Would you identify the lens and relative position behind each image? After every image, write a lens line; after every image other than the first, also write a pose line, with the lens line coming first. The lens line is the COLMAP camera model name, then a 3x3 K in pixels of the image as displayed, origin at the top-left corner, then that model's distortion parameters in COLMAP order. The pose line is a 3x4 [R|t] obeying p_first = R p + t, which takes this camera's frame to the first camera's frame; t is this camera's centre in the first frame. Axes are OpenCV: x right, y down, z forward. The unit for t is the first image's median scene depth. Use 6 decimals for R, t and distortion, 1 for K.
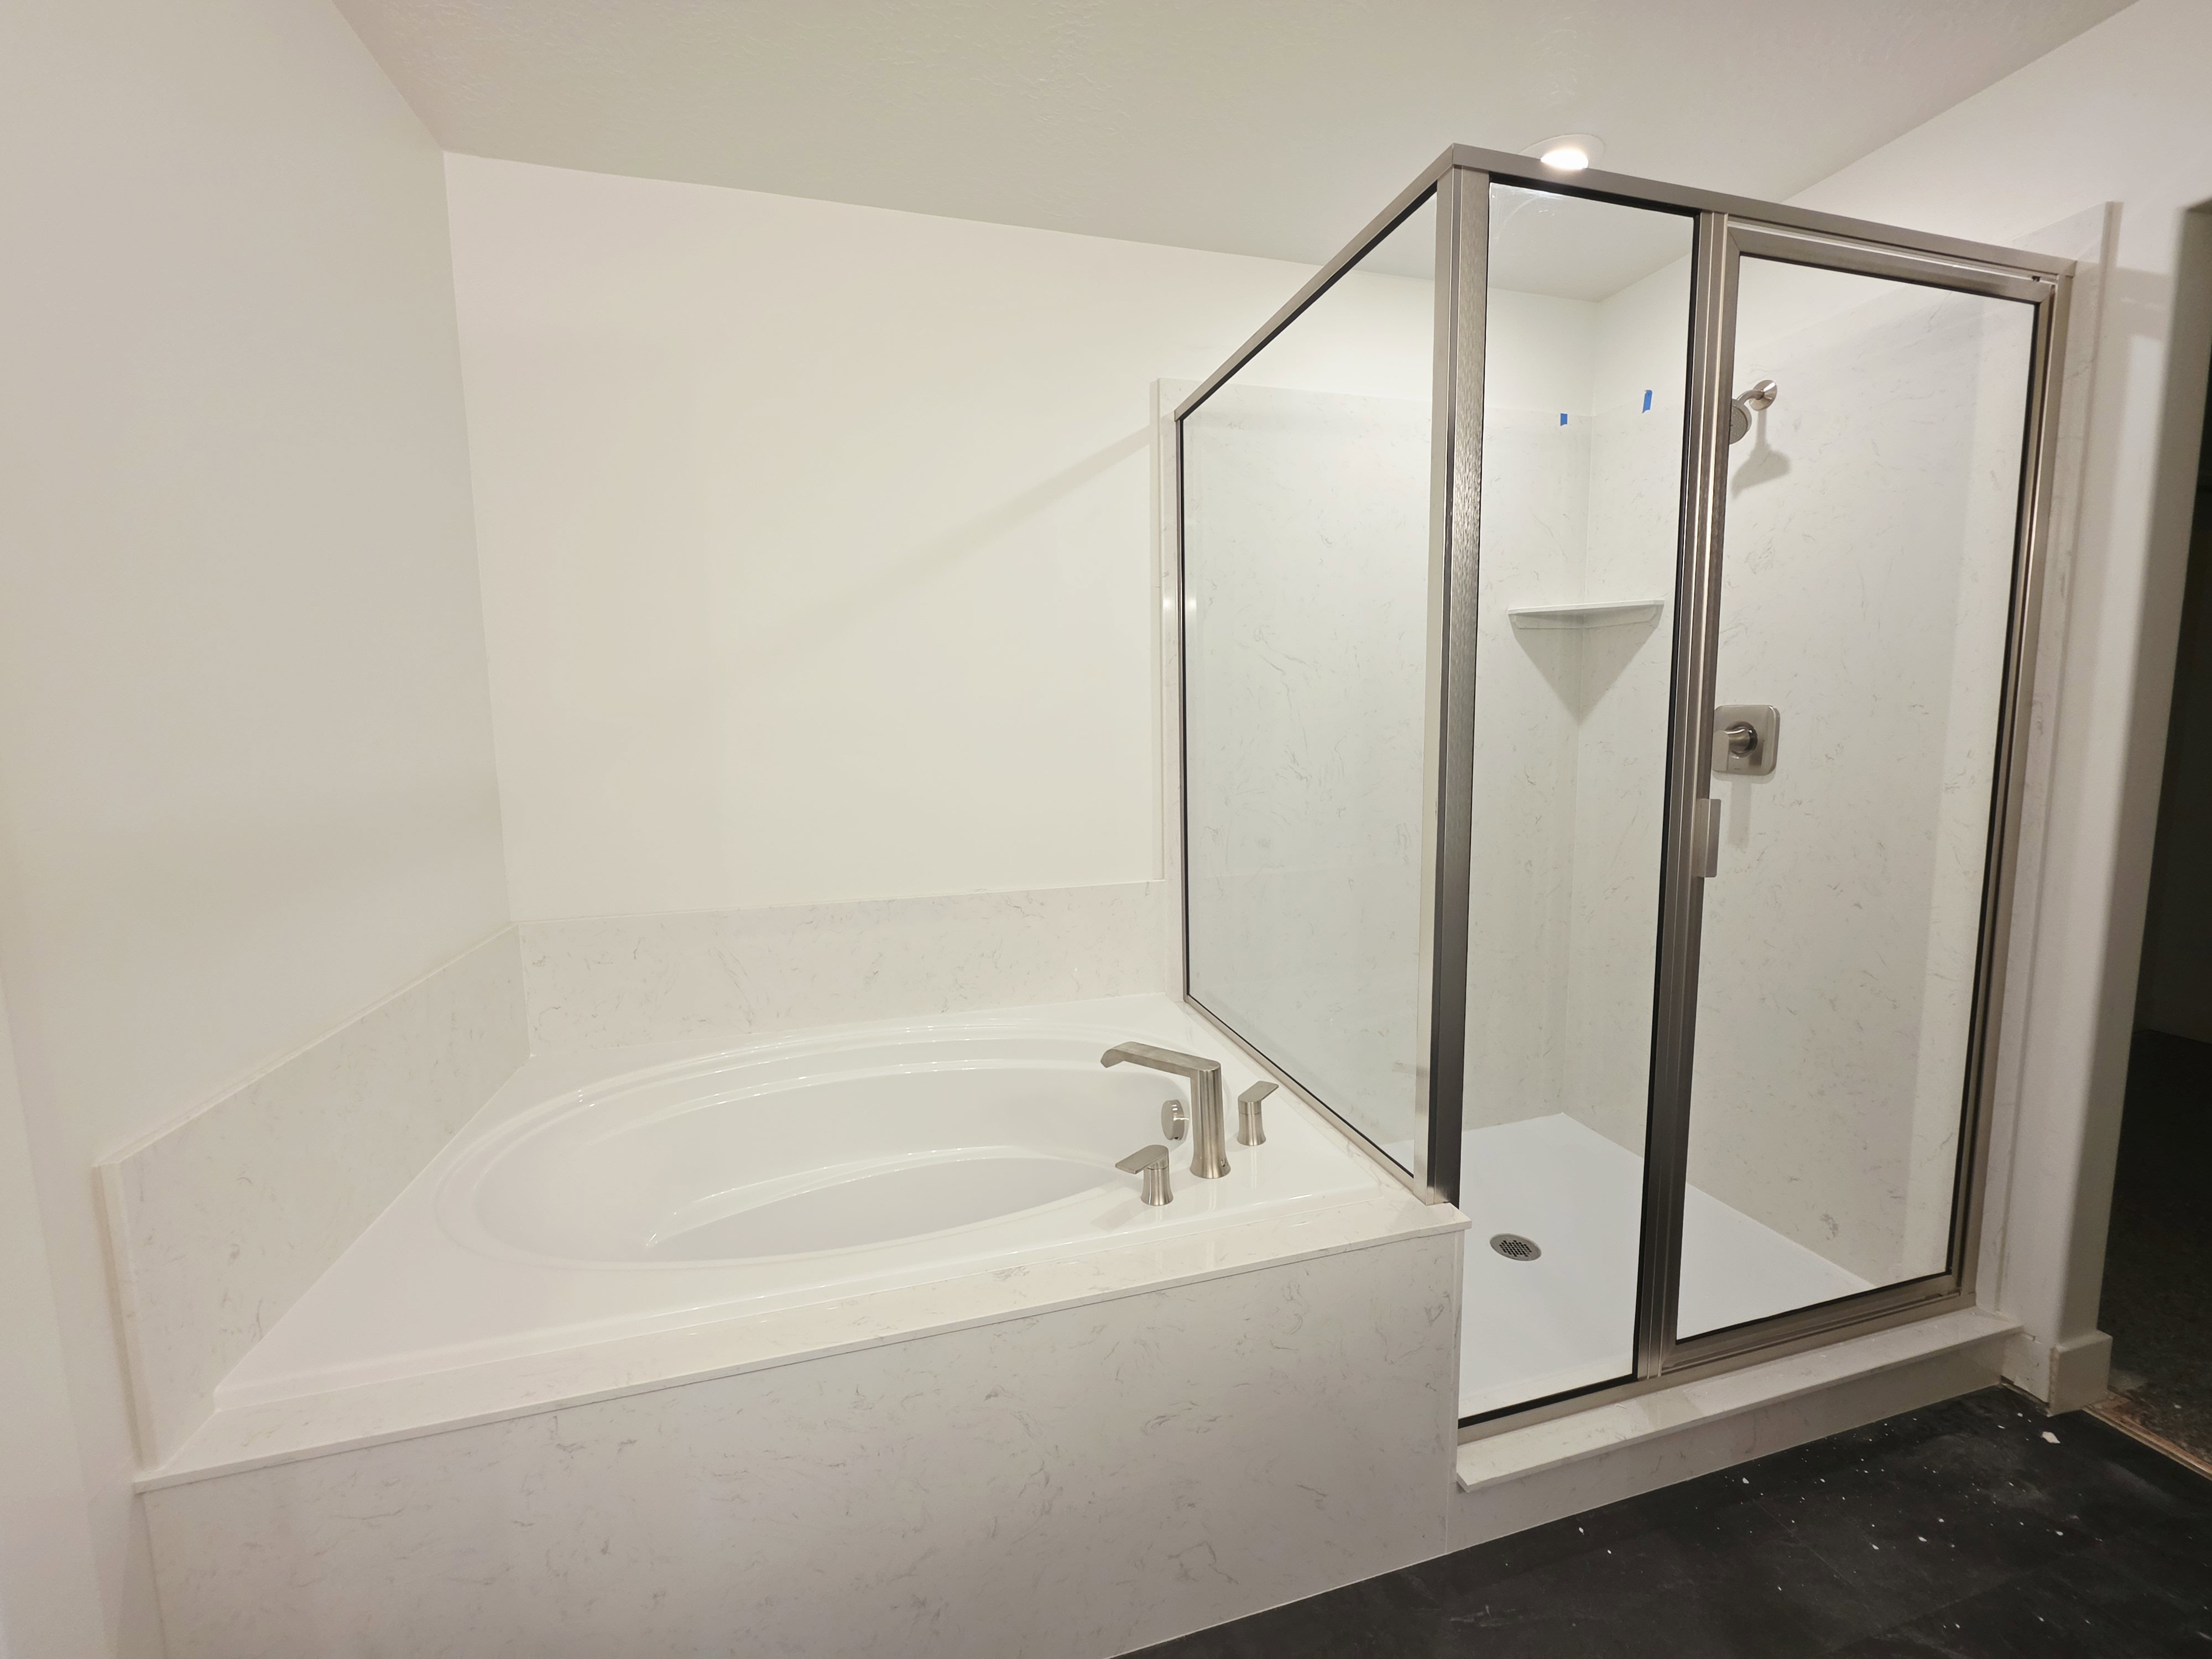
lens RADIAL K [[884.1, 0, 1101.2], [0, 884.1, 822.1], [0, 0, 1]] dist [-0.002776, 0.000348]
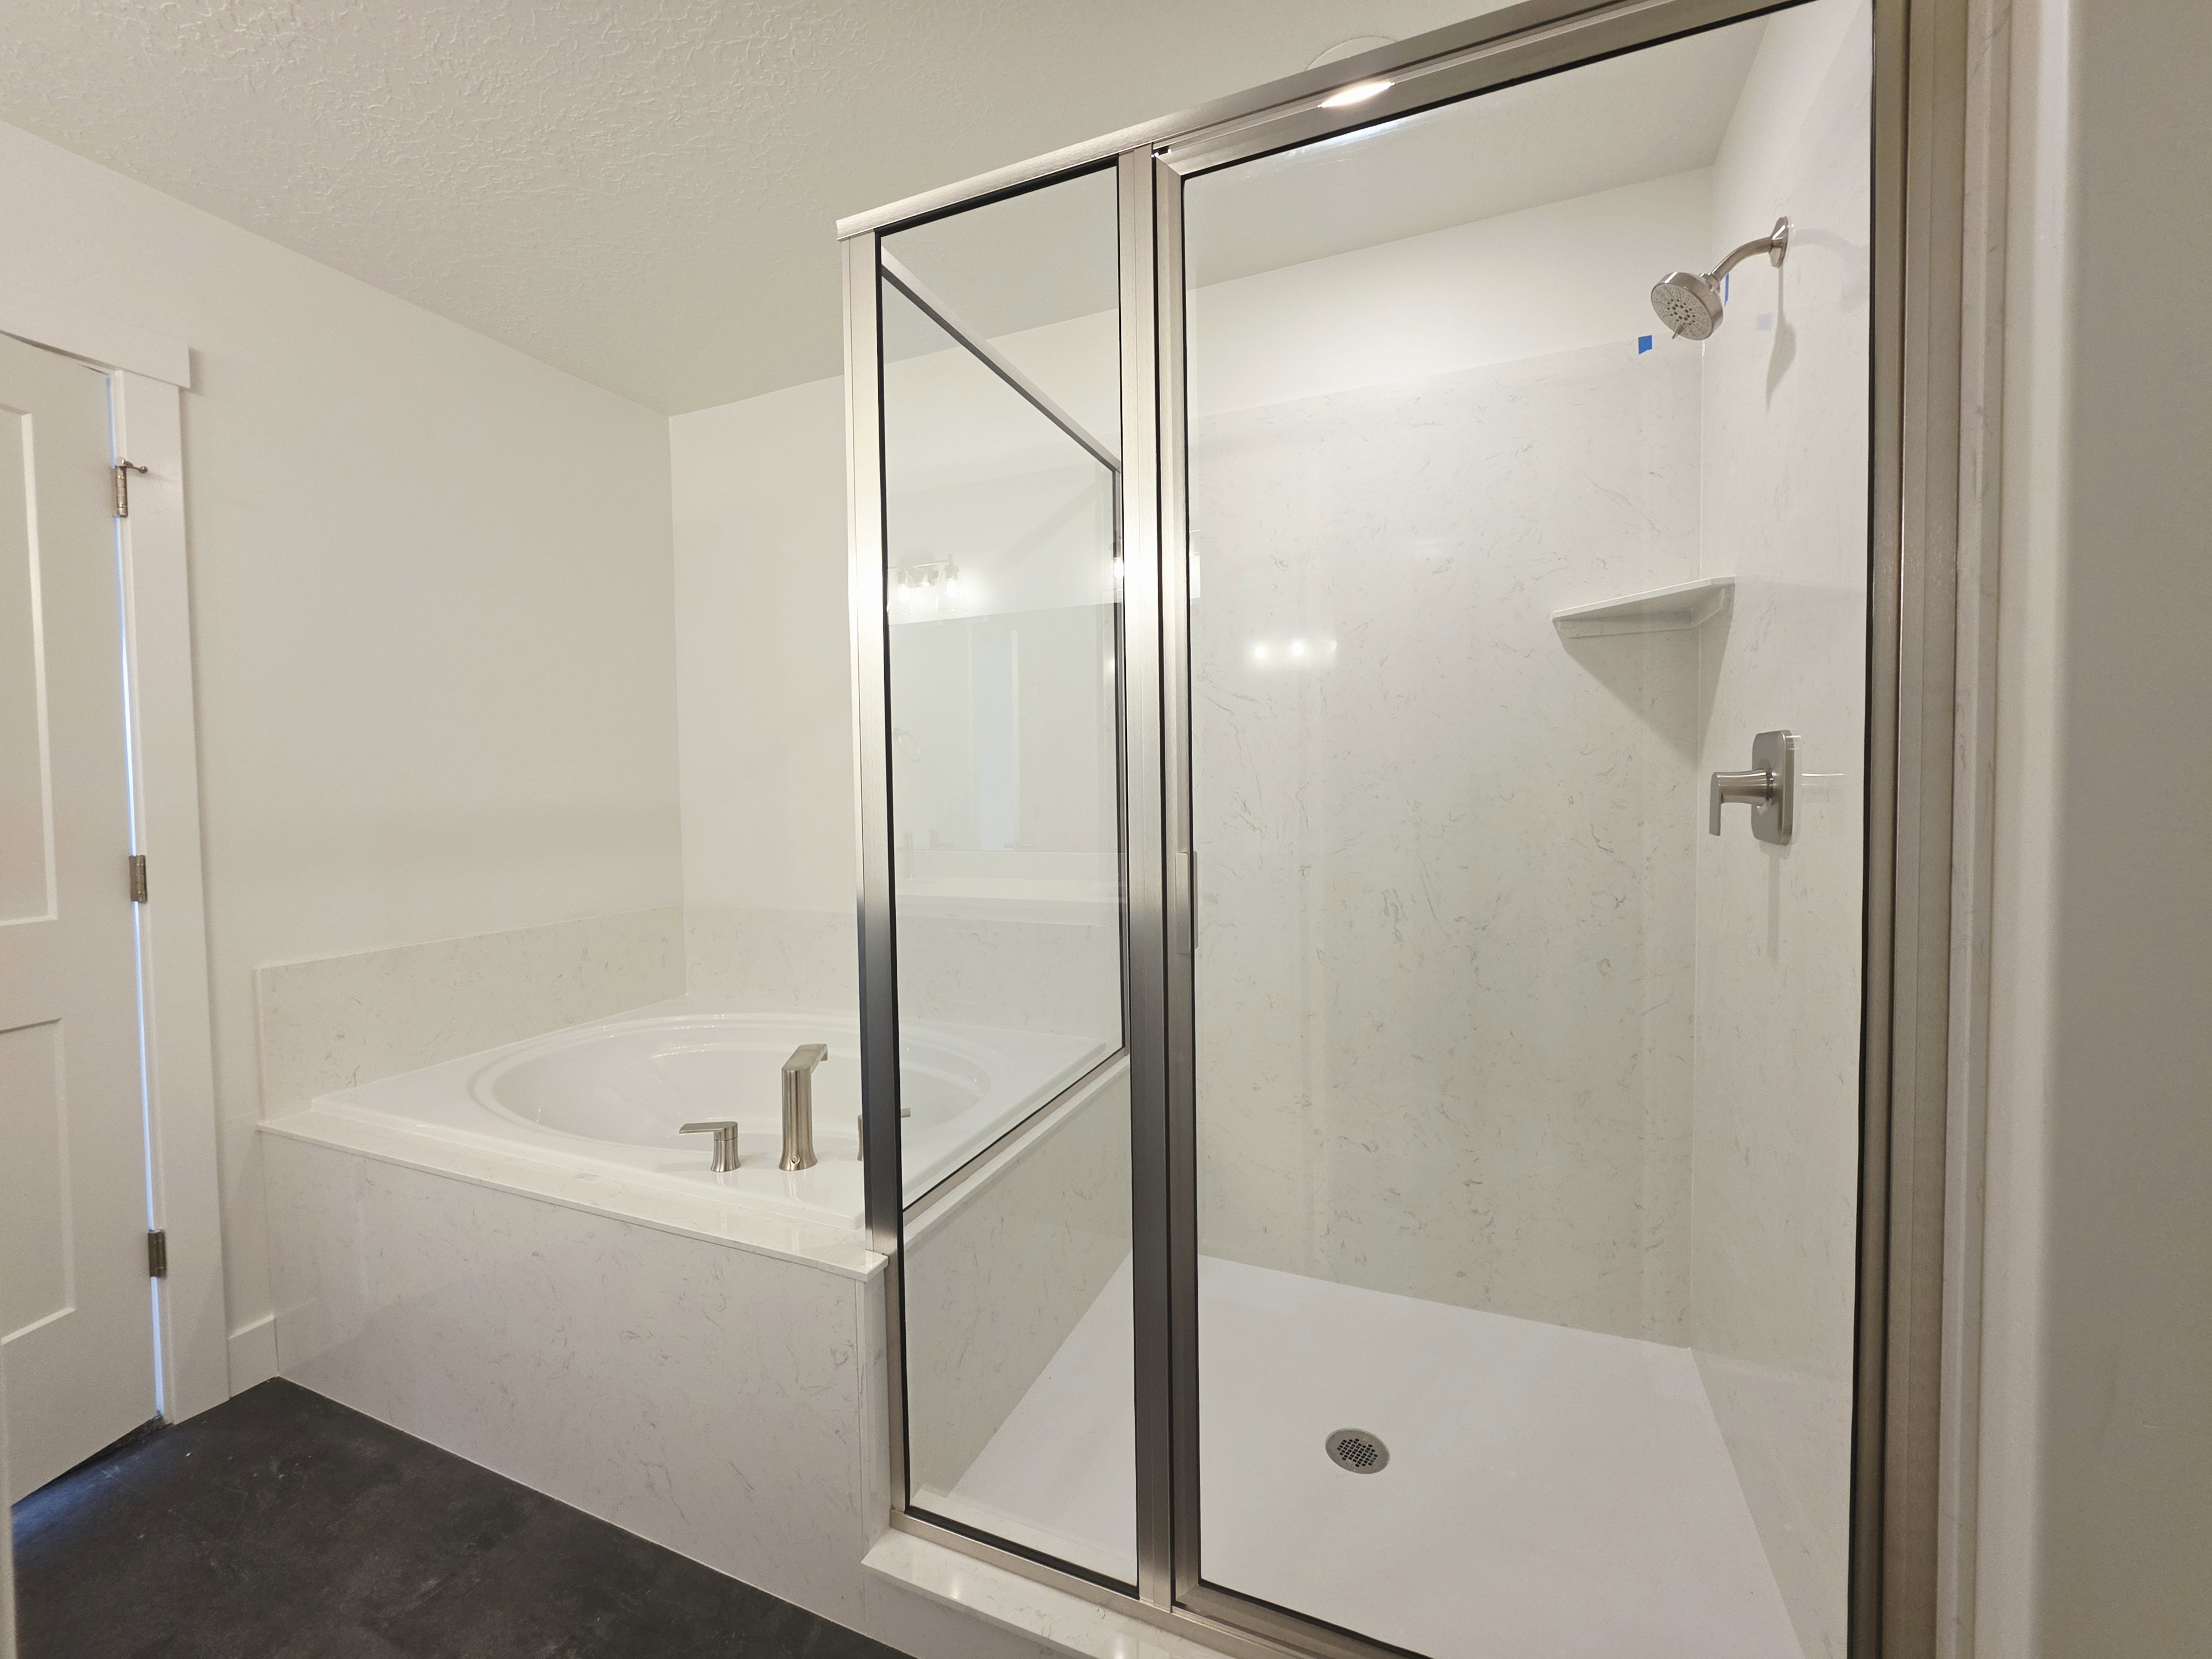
lens RADIAL K [[884.1, 0, 1101.2], [0, 884.1, 822.1], [0, 0, 1]] dist [-0.002776, 0.000348]
pose [[0.784468, 0.031353, -0.619376, 0.814881], [-0.070692, 0.996732, -0.039079, -0.012668], [0.616127, 0.074441, 0.784121, 0.250062]]
